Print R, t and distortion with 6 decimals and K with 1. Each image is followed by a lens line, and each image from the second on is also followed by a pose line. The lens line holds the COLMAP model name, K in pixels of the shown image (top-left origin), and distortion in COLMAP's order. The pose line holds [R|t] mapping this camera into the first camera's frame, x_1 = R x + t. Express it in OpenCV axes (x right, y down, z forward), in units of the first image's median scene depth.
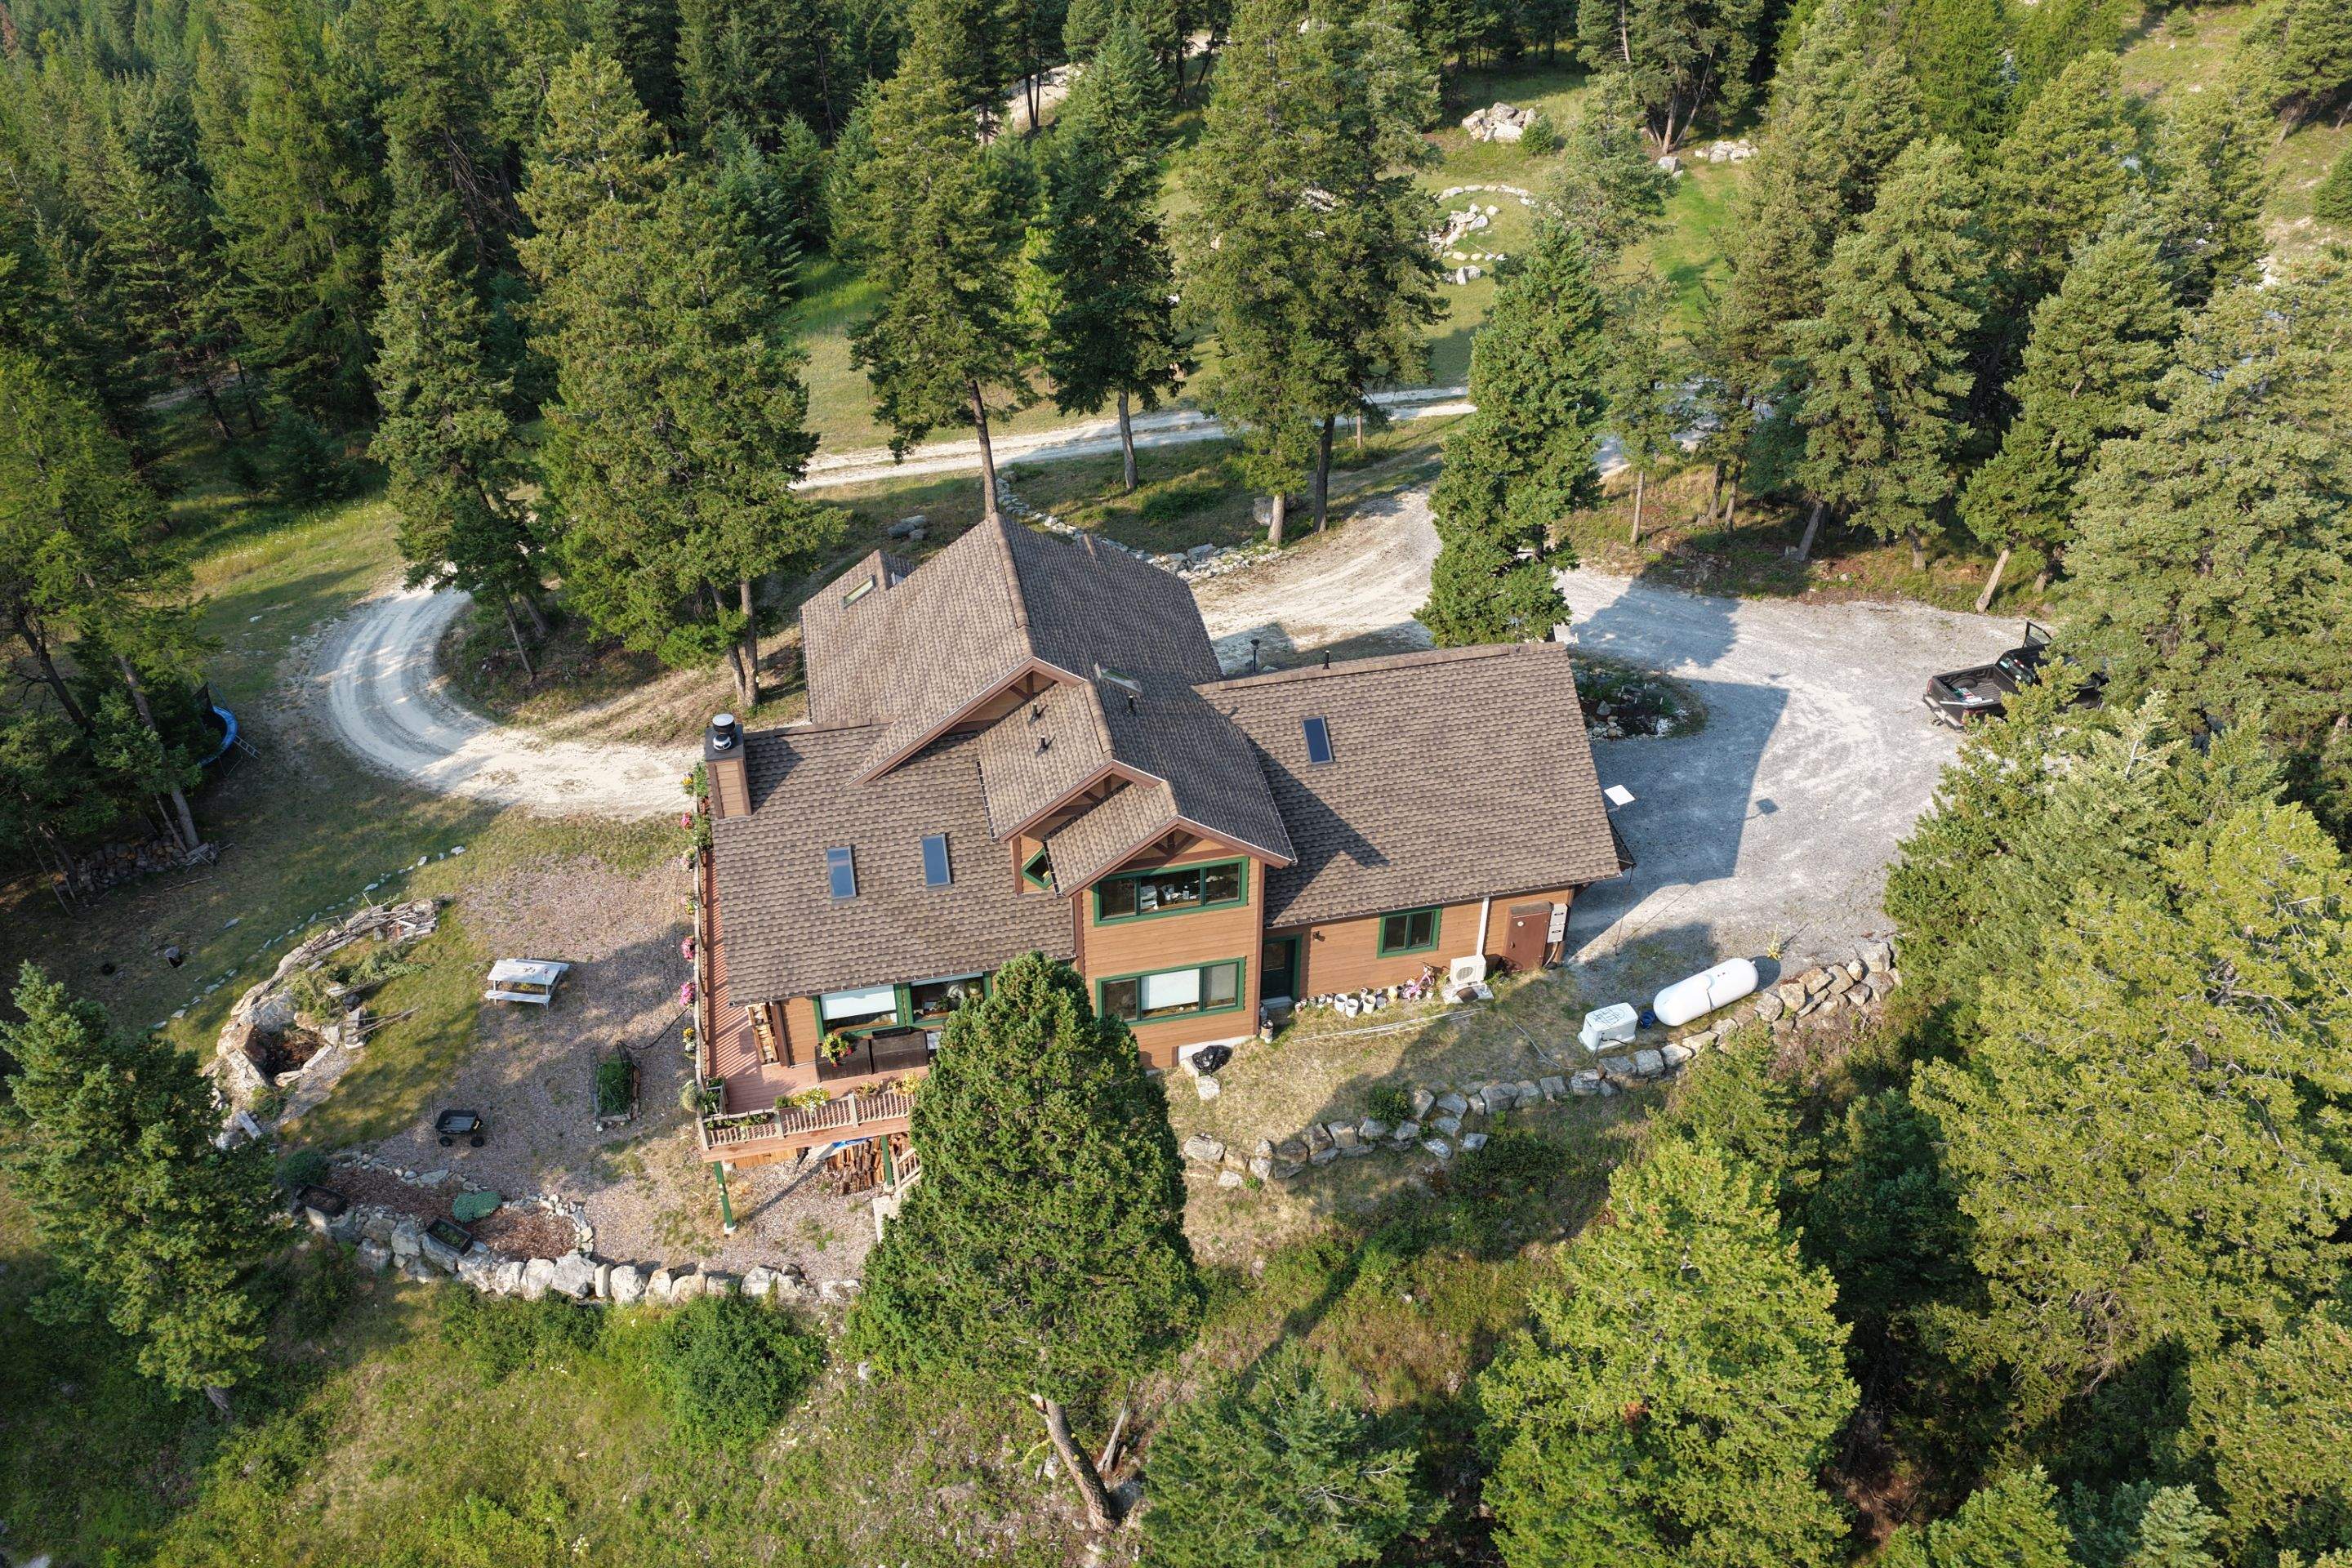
lens RADIAL K [[1944.4, 0, 1163.3], [0, 1944.4, 743.8], [0, 0, 1]] dist [-0.010649, 0.029756]
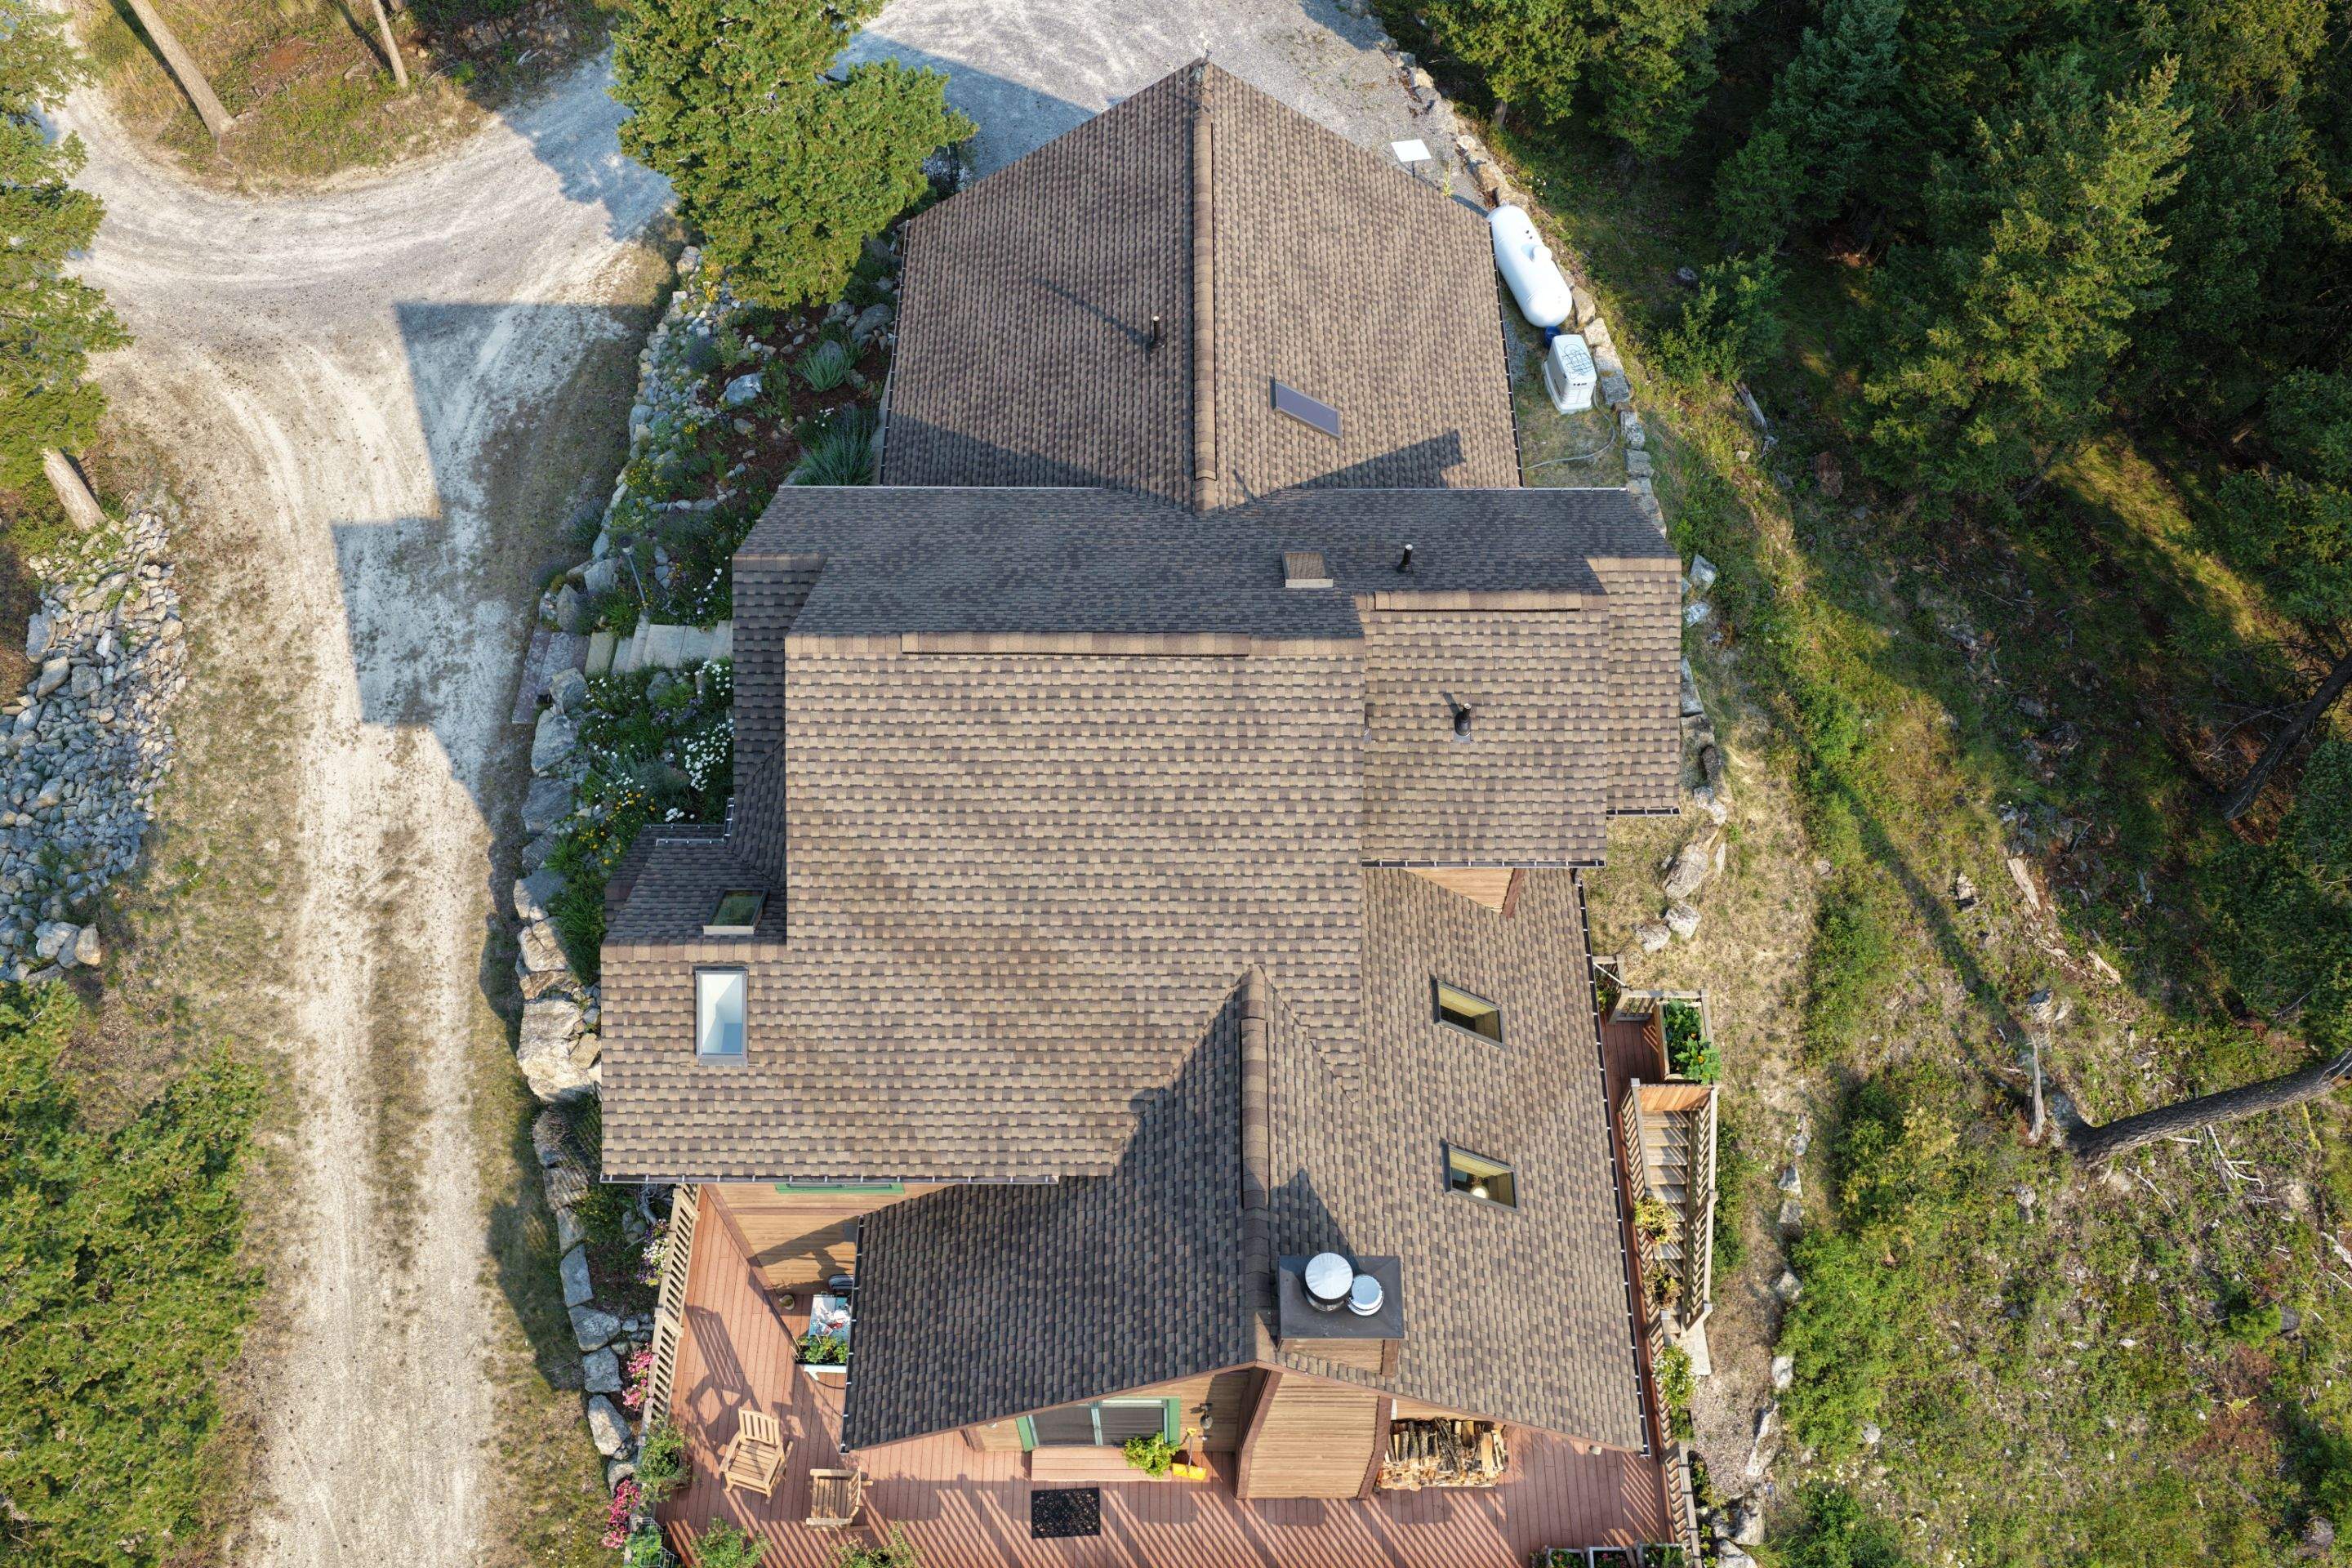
lens RADIAL K [[1944.4, 0, 1168.6], [0, 1944.4, 792.1], [0, 0, 1]] dist [-0.010649, 0.029756]
pose [[0.200424, -0.828089, 0.523545, -0.313437], [0.584739, 0.529878, 0.614255, -0.302875], [-0.786073, 0.183026, 0.590416, 0.626207]]
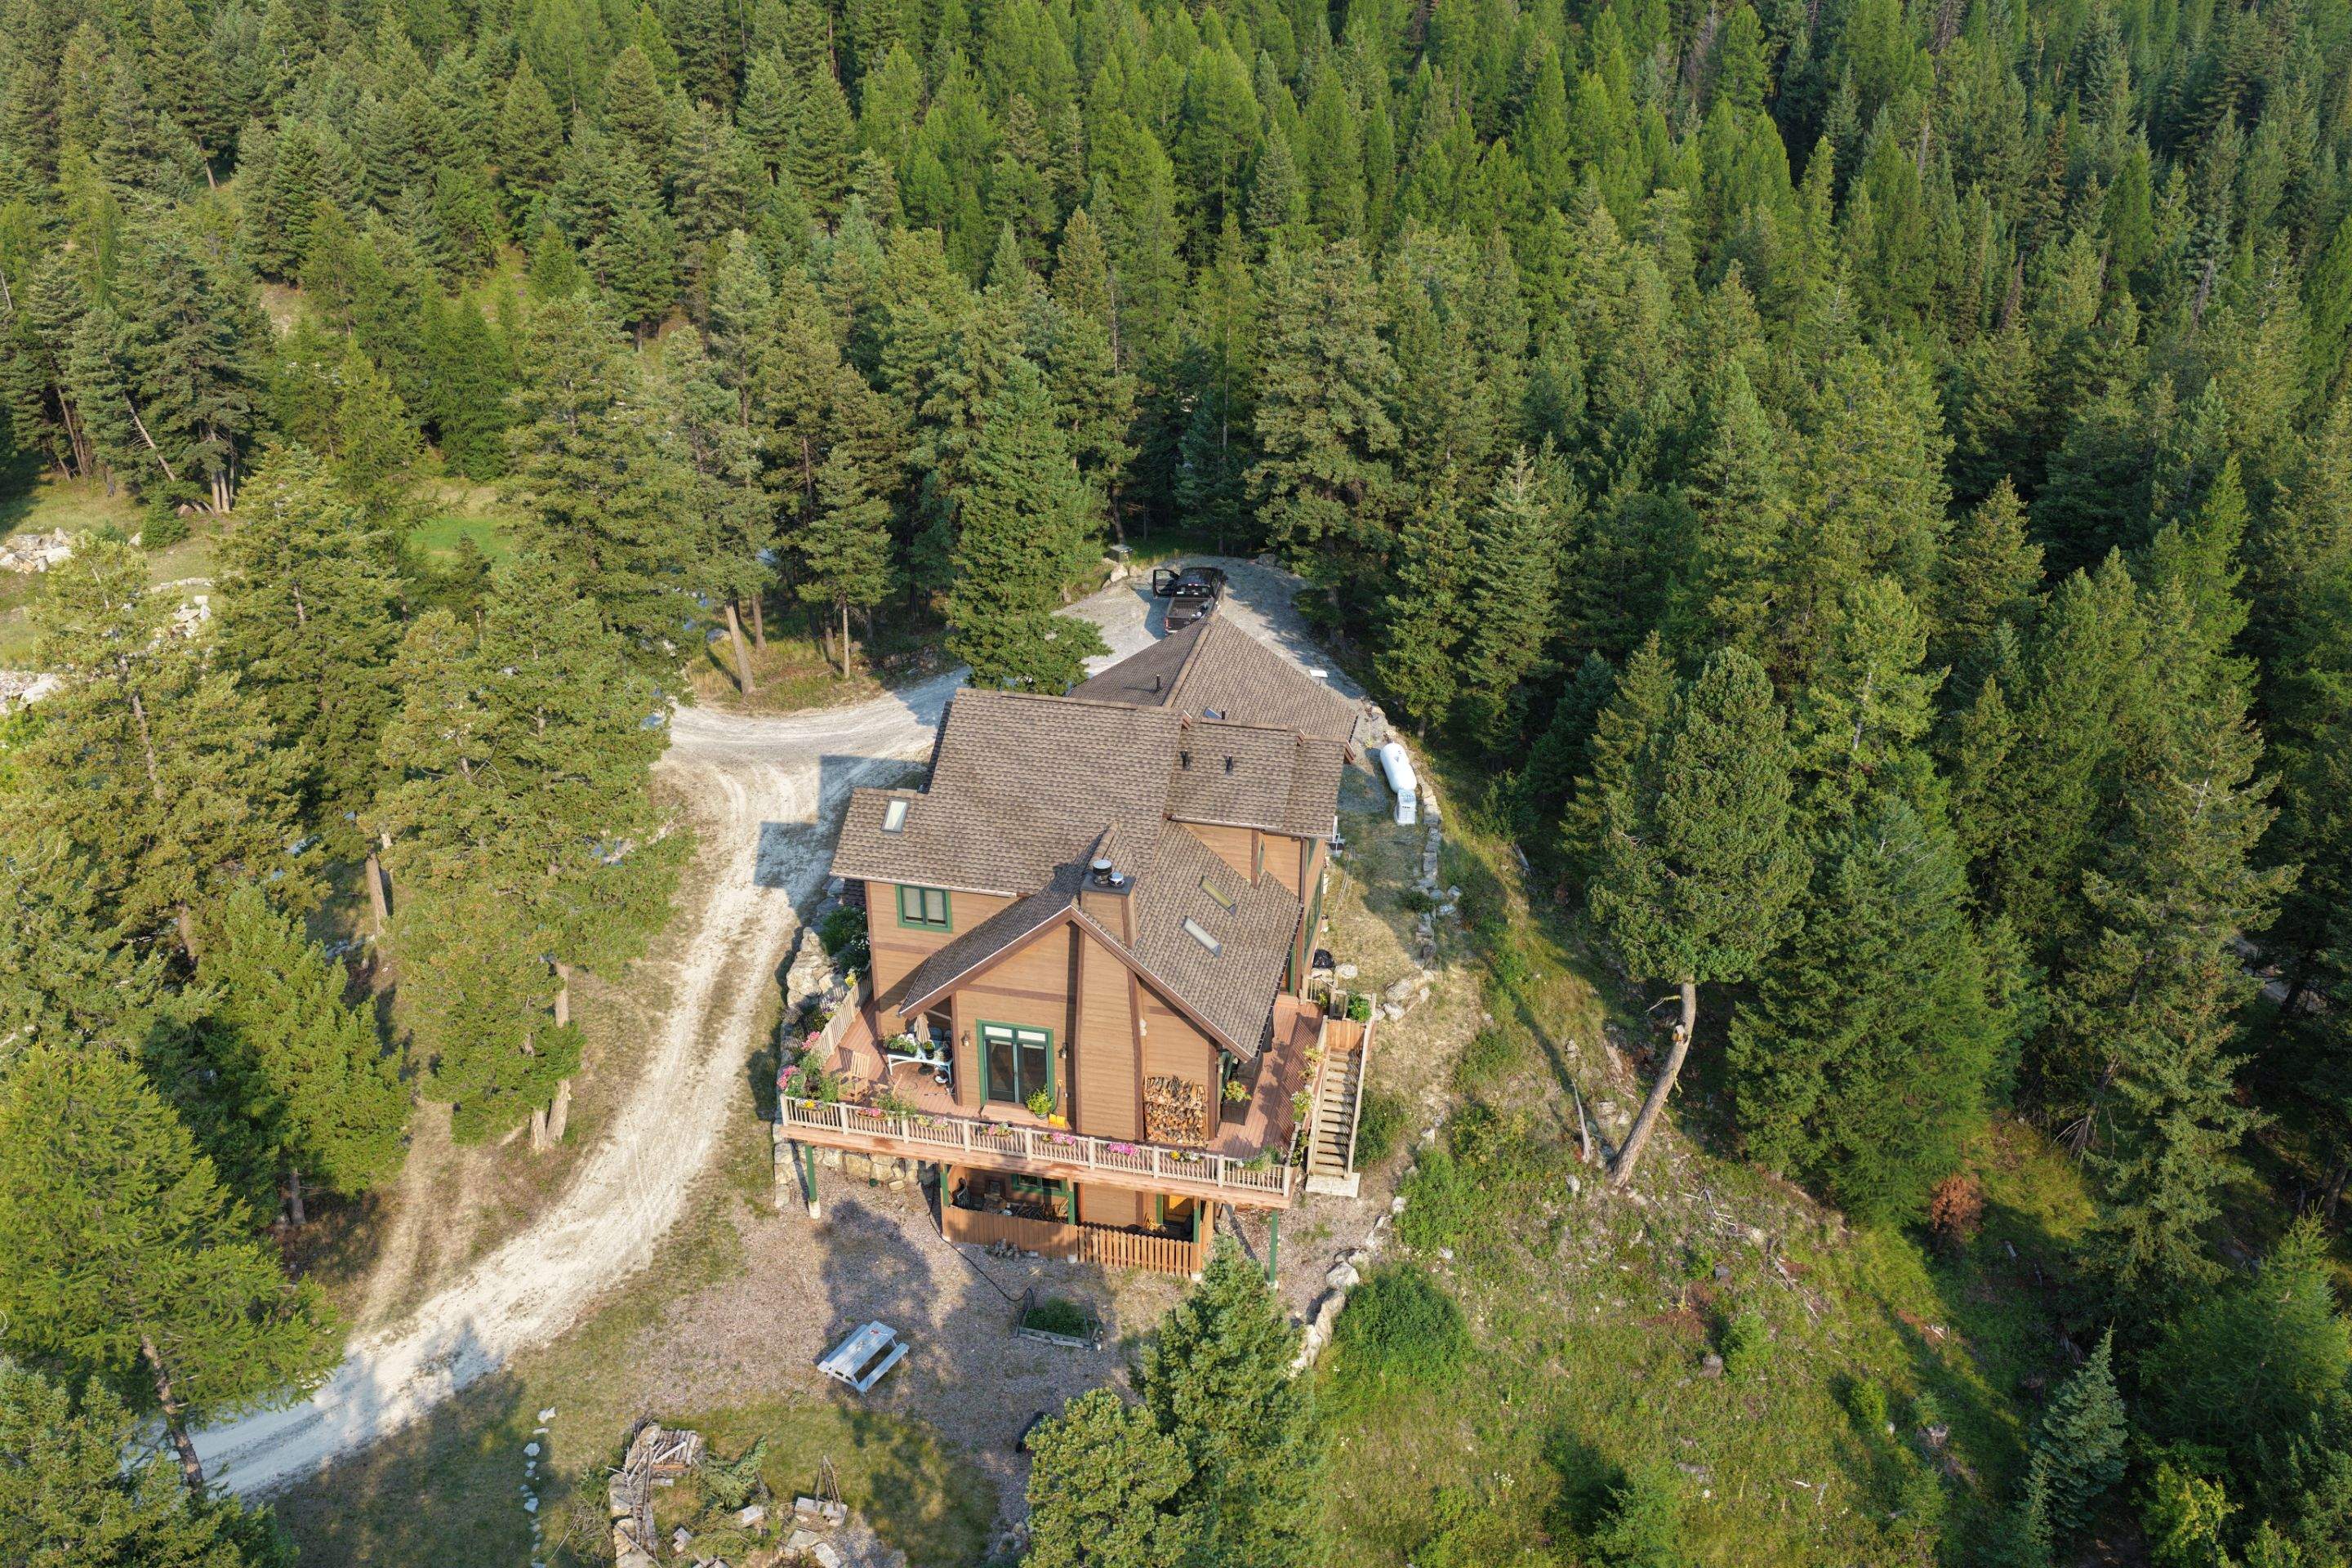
lens RADIAL K [[1944.4, 0, 1142.9], [0, 1944.4, 792.4], [0, 0, 1]] dist [-0.010649, 0.029756]
pose [[0.410646, -0.414792, 0.811984, -0.917934], [0.542509, 0.826901, 0.148049, -0.165004], [-0.732839, 0.379713, 0.564592, 0.288492]]
